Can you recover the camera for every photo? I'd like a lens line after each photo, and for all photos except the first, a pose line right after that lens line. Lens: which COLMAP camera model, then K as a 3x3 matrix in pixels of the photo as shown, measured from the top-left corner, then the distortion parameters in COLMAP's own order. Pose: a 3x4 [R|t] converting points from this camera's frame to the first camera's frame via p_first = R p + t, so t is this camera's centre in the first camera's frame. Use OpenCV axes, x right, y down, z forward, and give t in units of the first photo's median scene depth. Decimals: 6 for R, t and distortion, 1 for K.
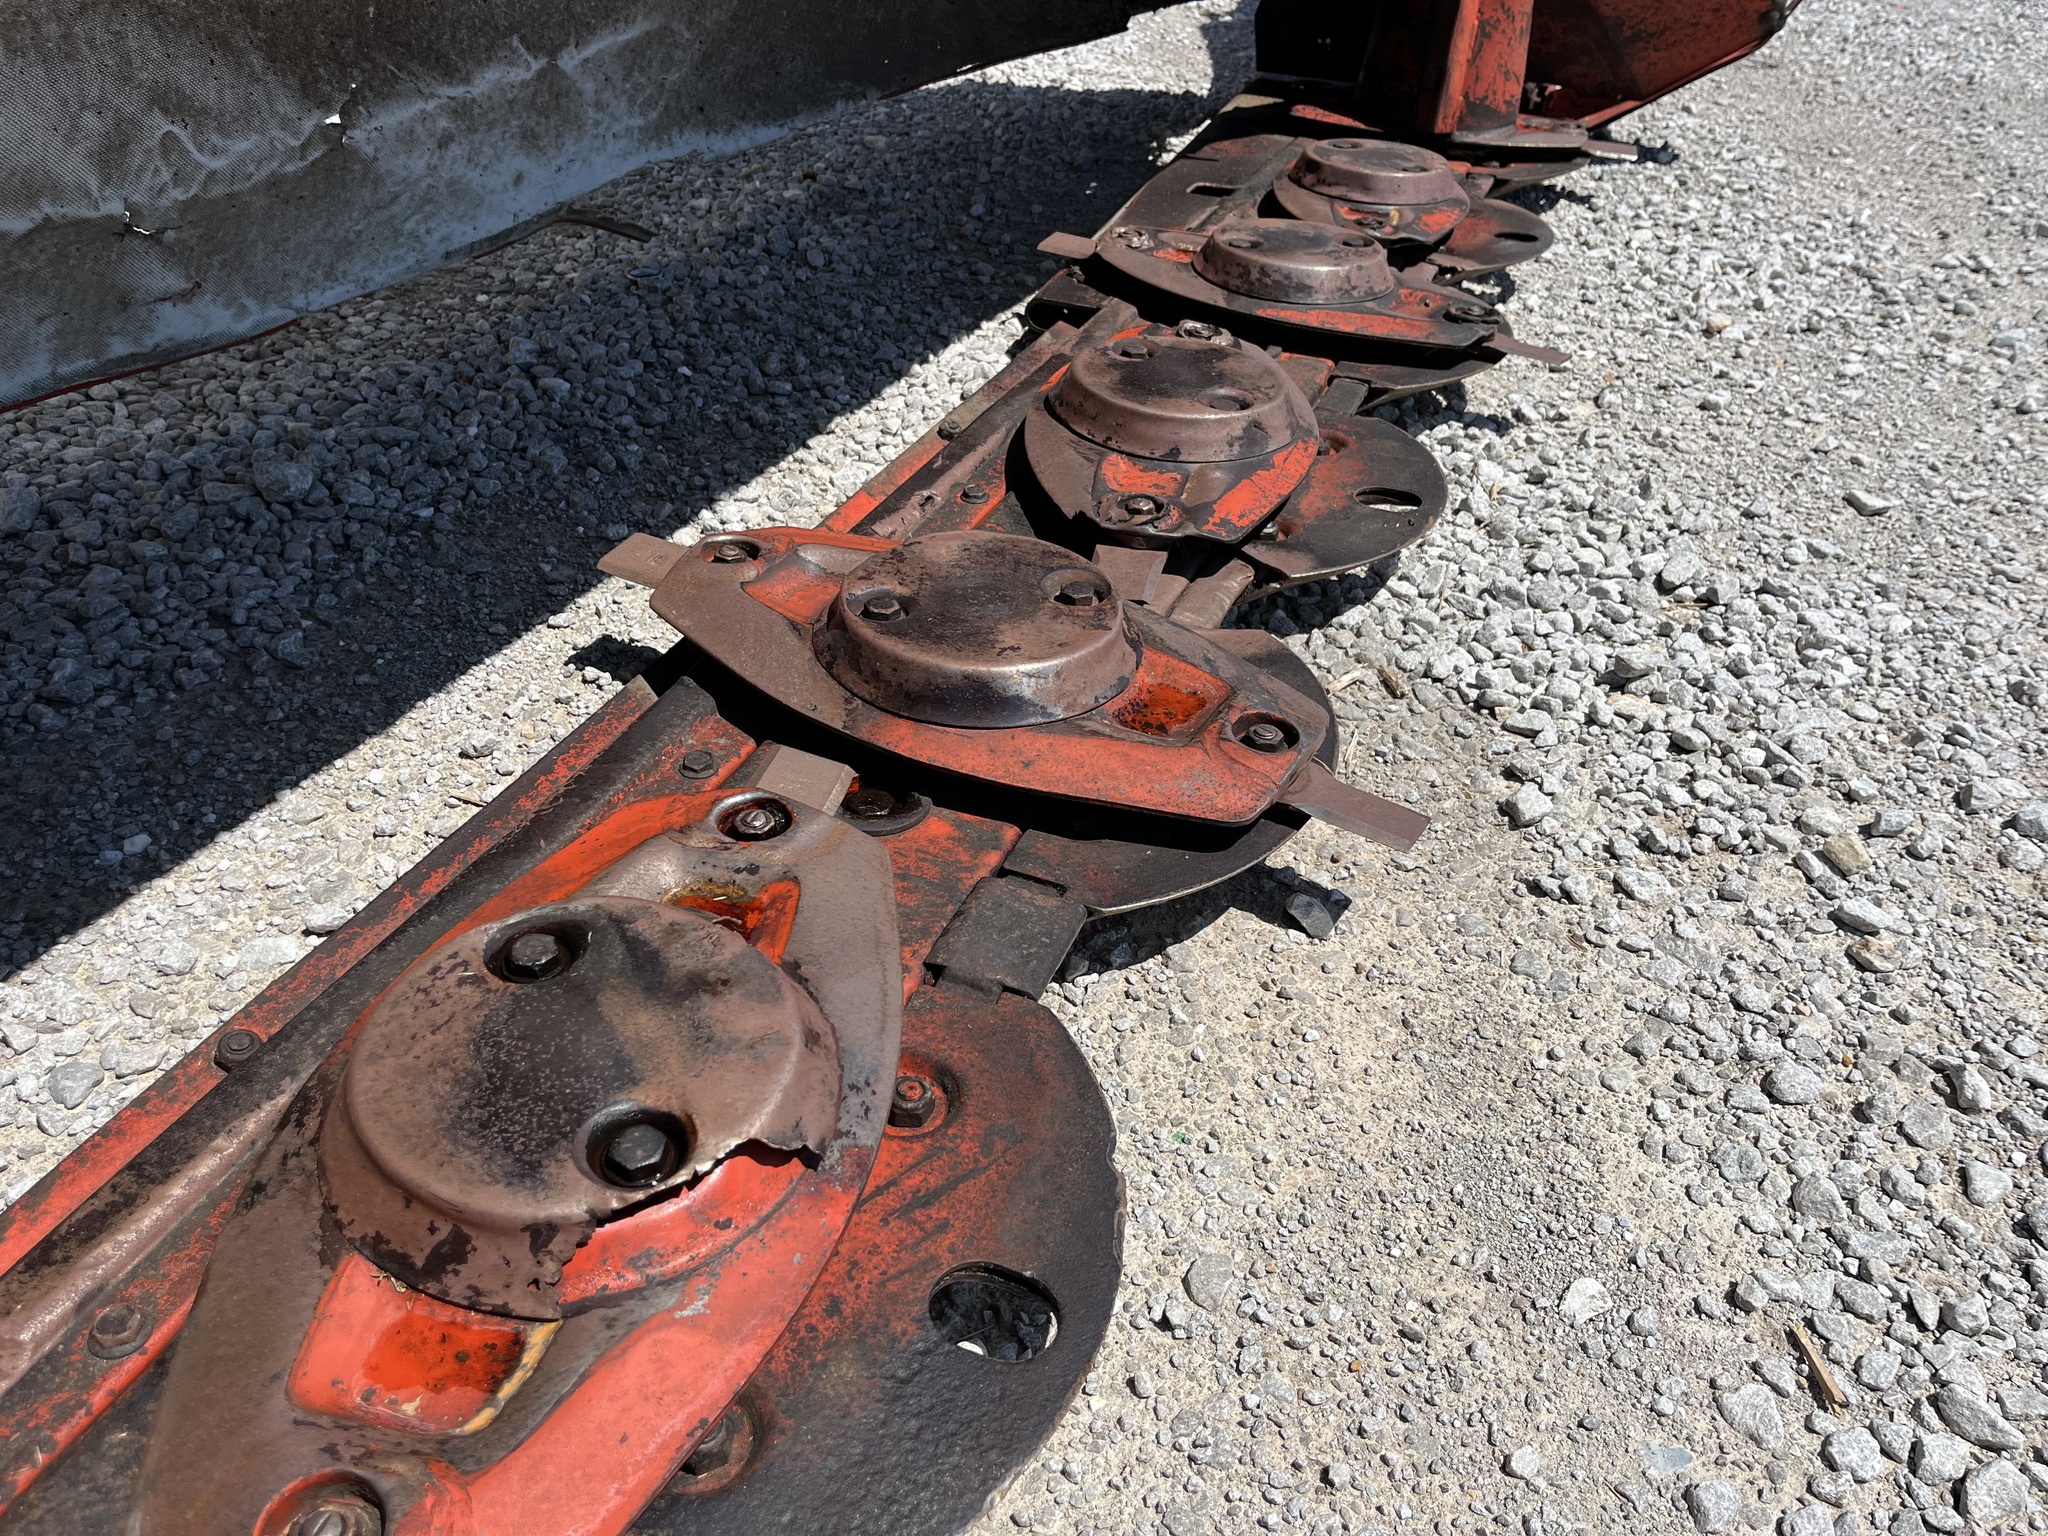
lens RADIAL K [[1559.4, 0, 1007.8], [0, 1559.4, 742.3], [0, 0, 1]] dist [0.077860, -0.113959]
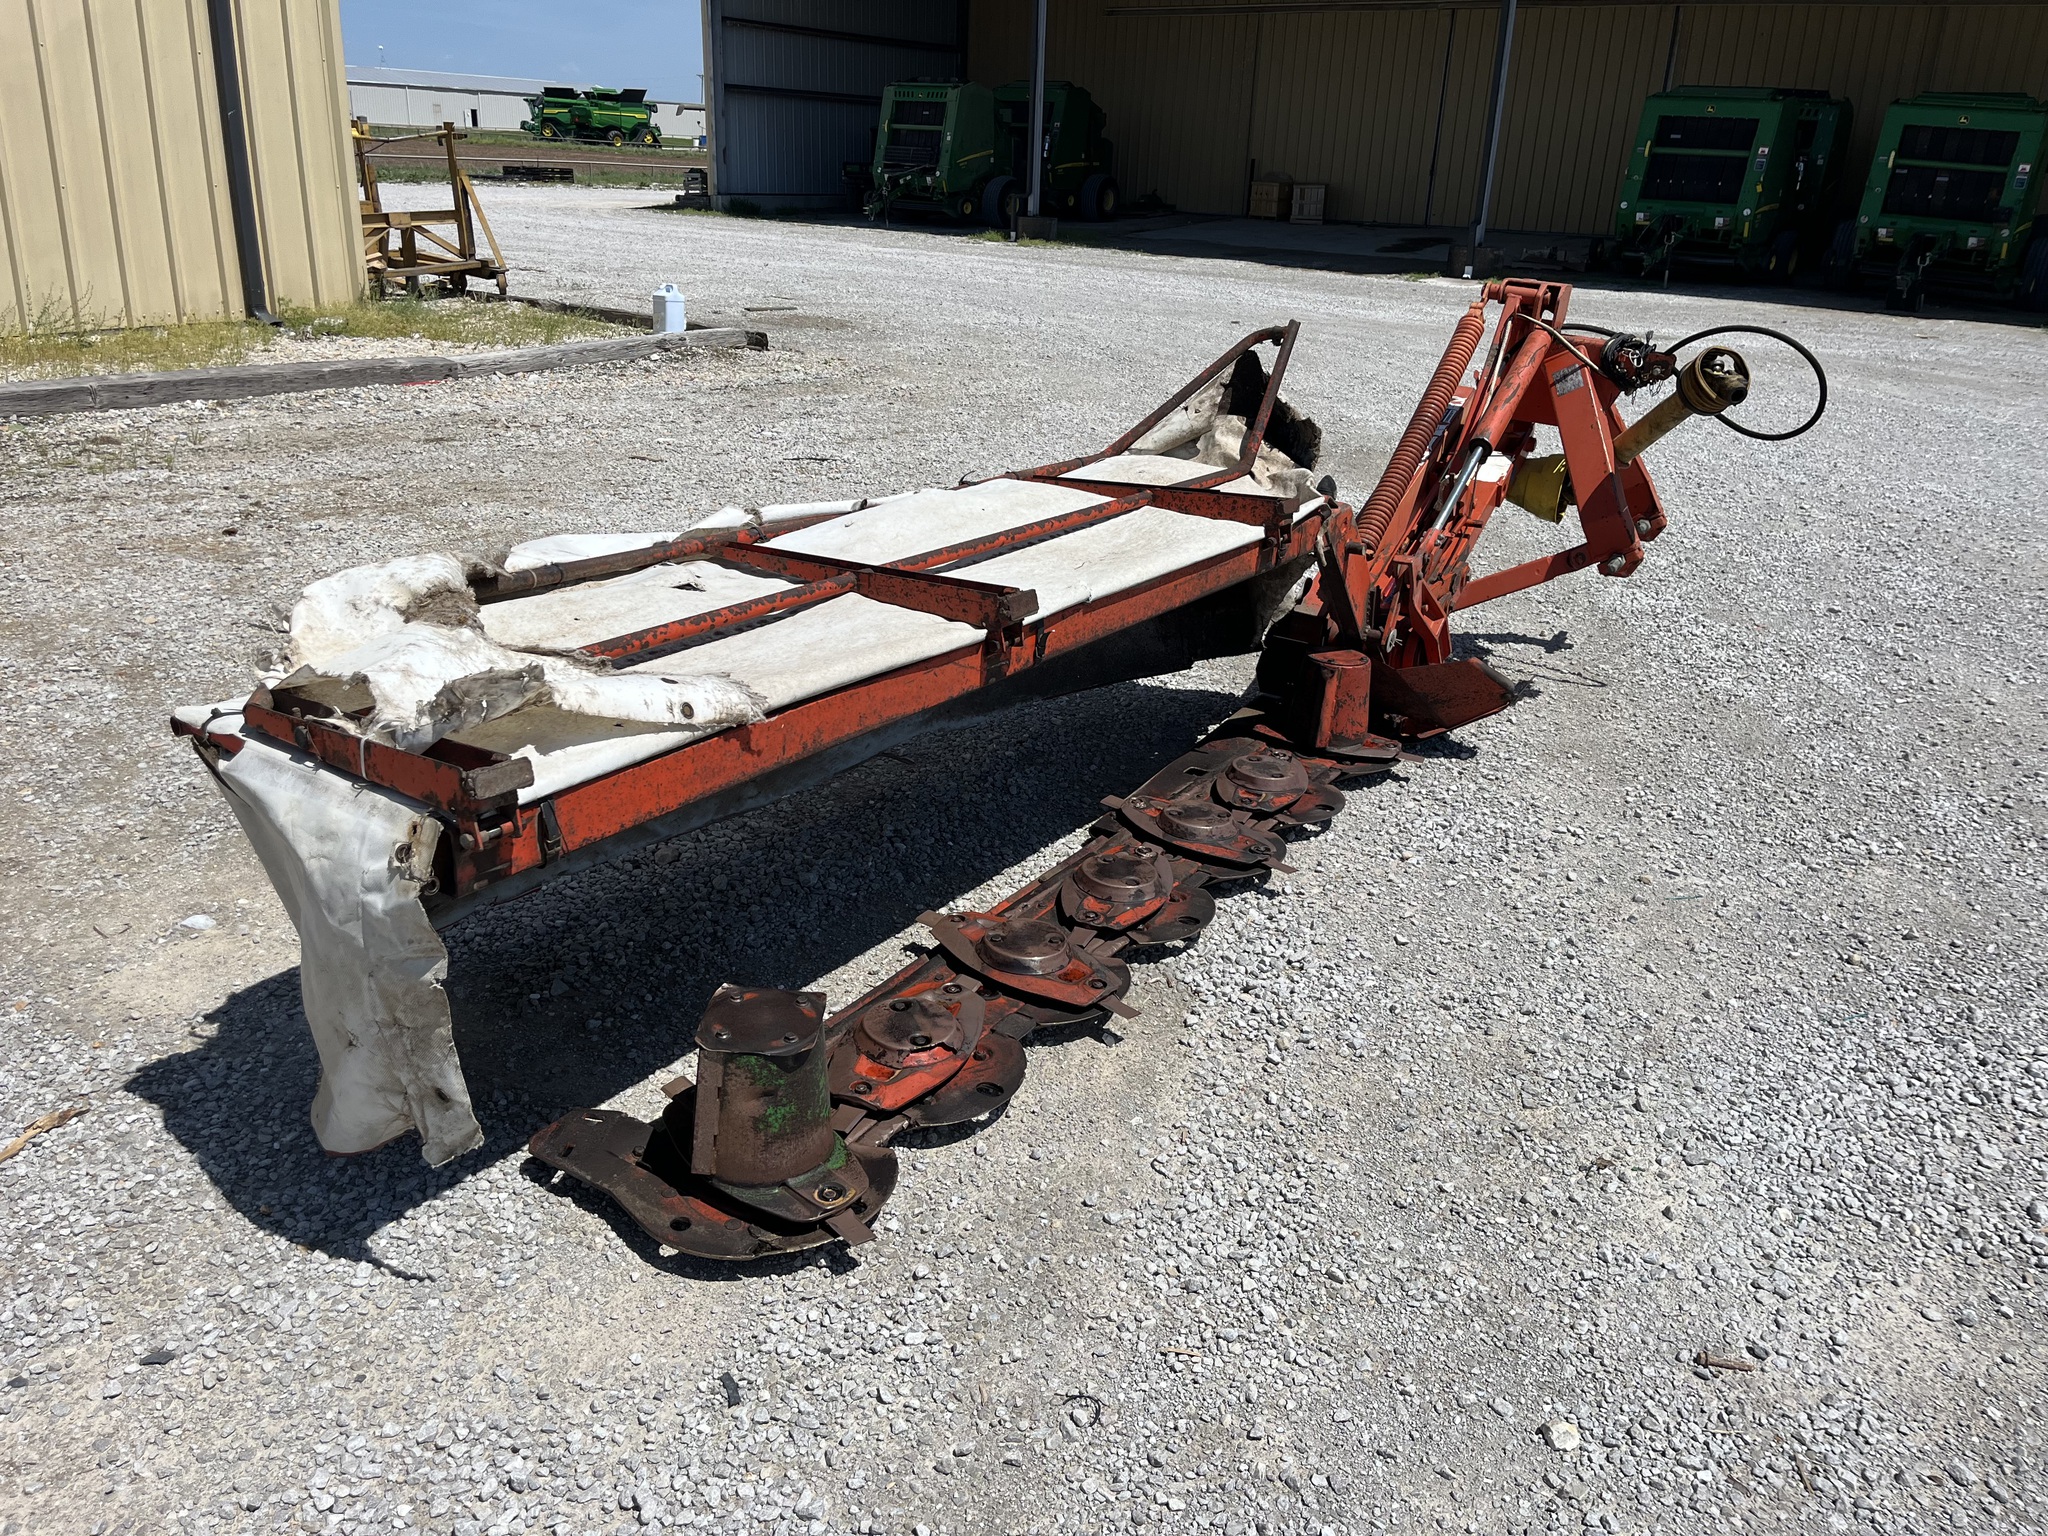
lens RADIAL K [[1559.4, 0, 1007.8], [0, 1559.4, 742.3], [0, 0, 1]] dist [0.077860, -0.113959]
pose [[0.983986, 0.071844, -0.163124, 0.399544], [-0.107777, 0.968735, -0.223467, 0.219583], [0.141969, 0.237470, 0.960965, -2.029017]]
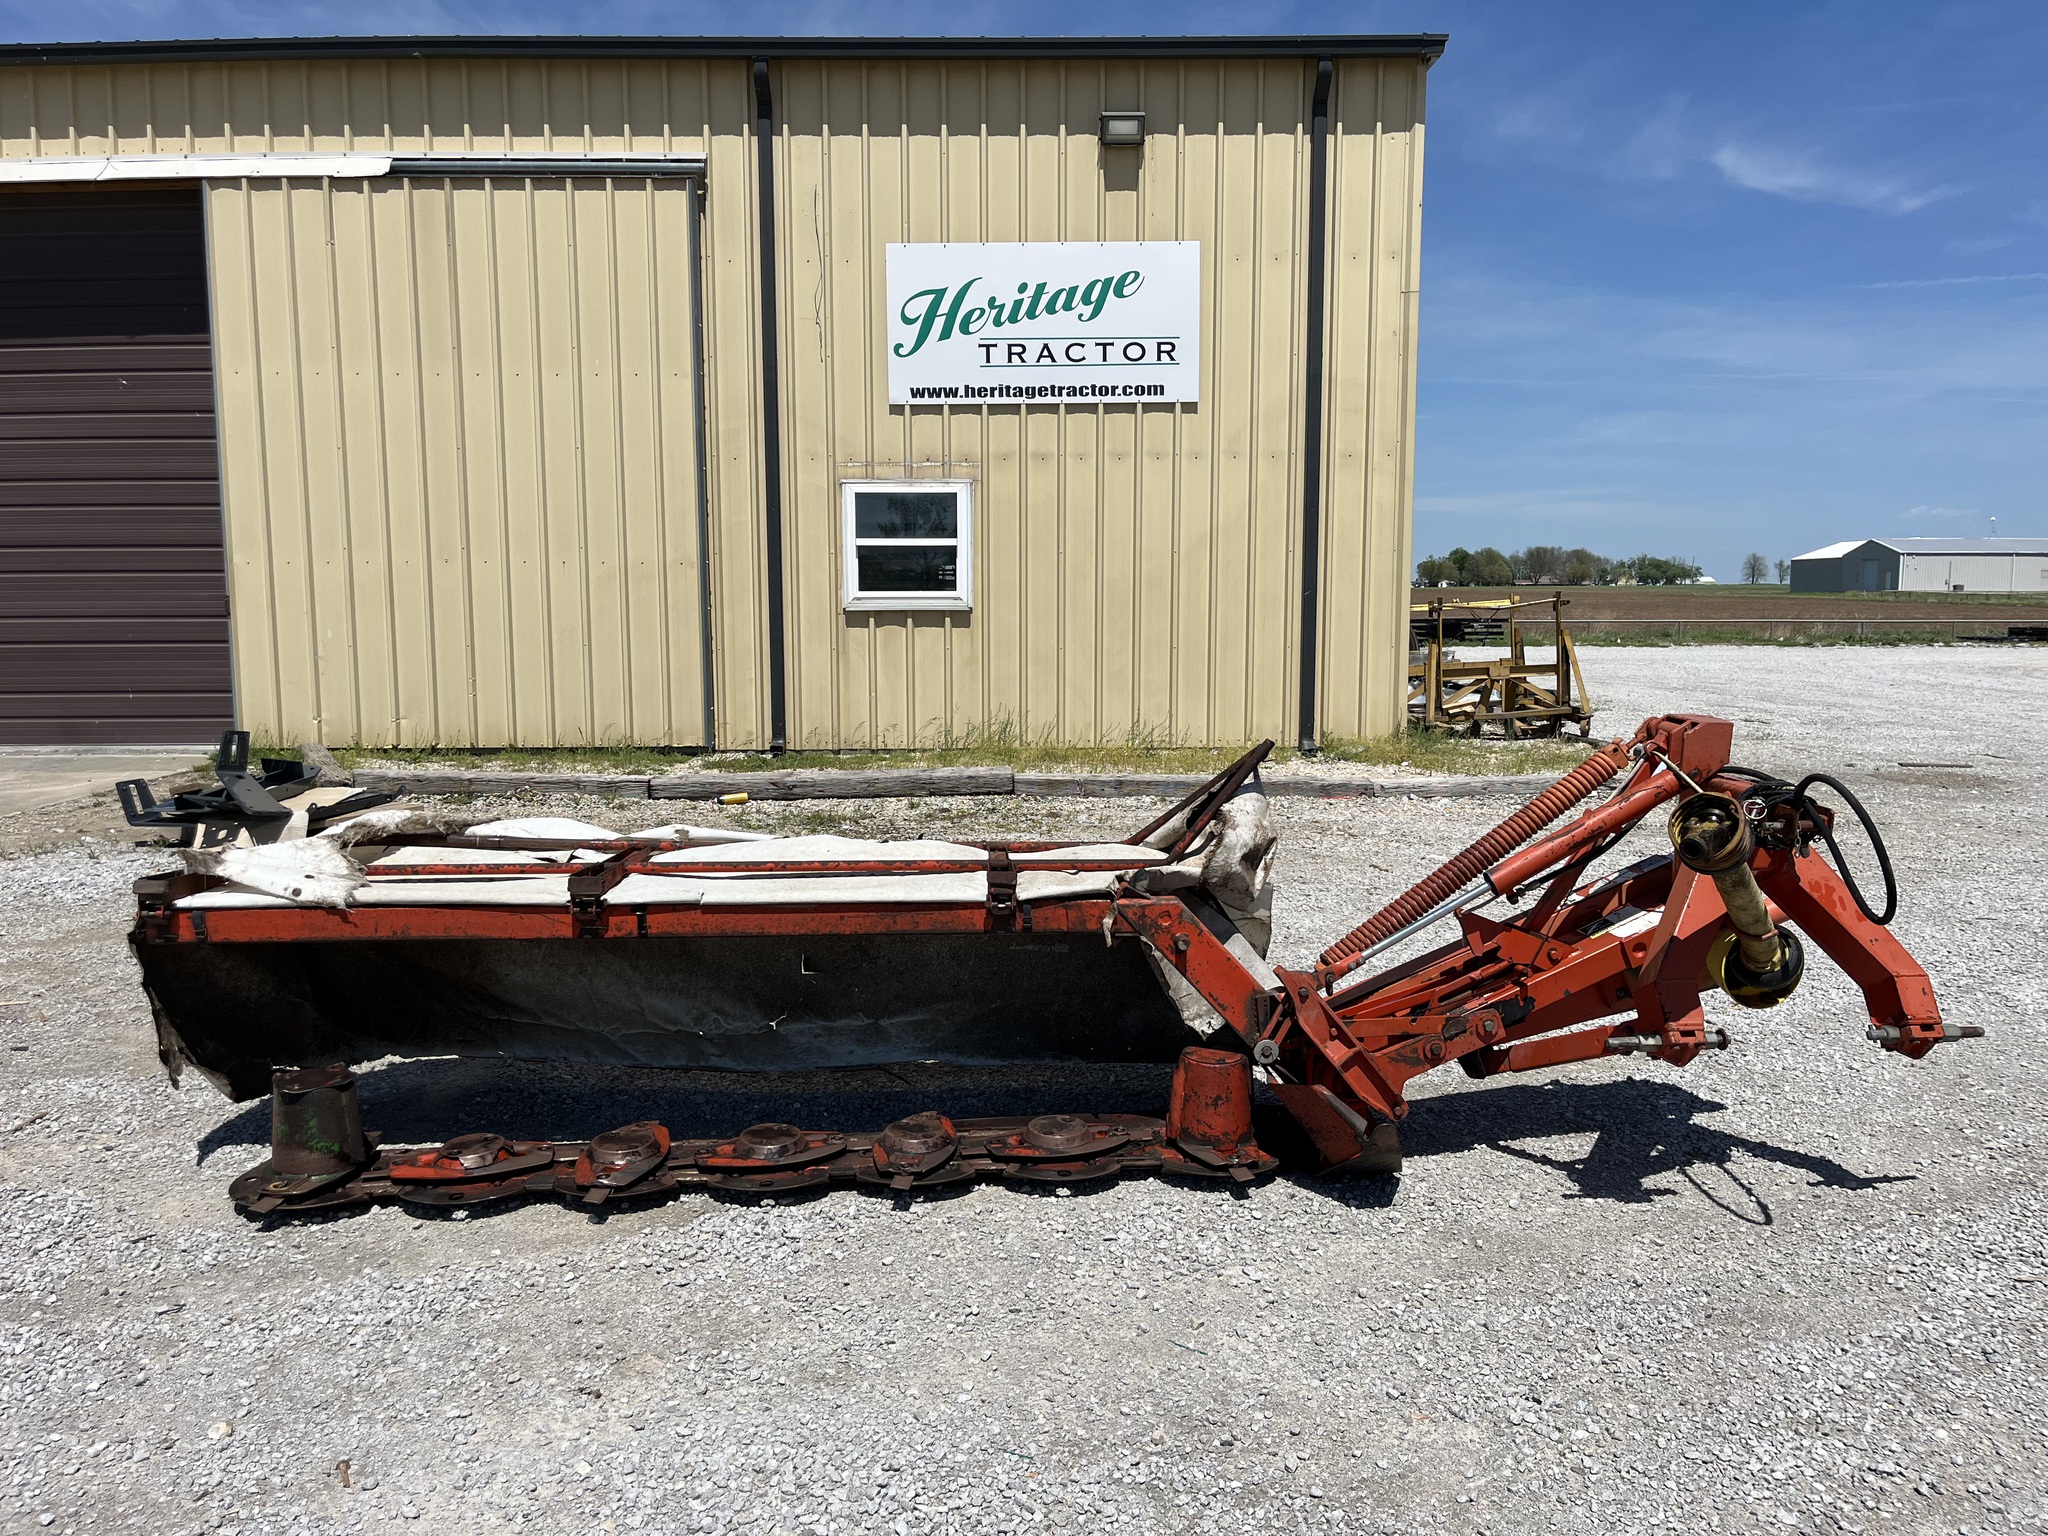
lens RADIAL K [[1543.4, 0, 1027.7], [0, 1543.4, 759.9], [0, 0, 1]] dist [0.103421, -0.152345]
pose [[0.449908, 0.064916, -0.890712, 3.887648], [-0.481783, 0.857423, -0.180864, -0.676393], [0.751976, 0.510502, 0.417037, -0.535988]]
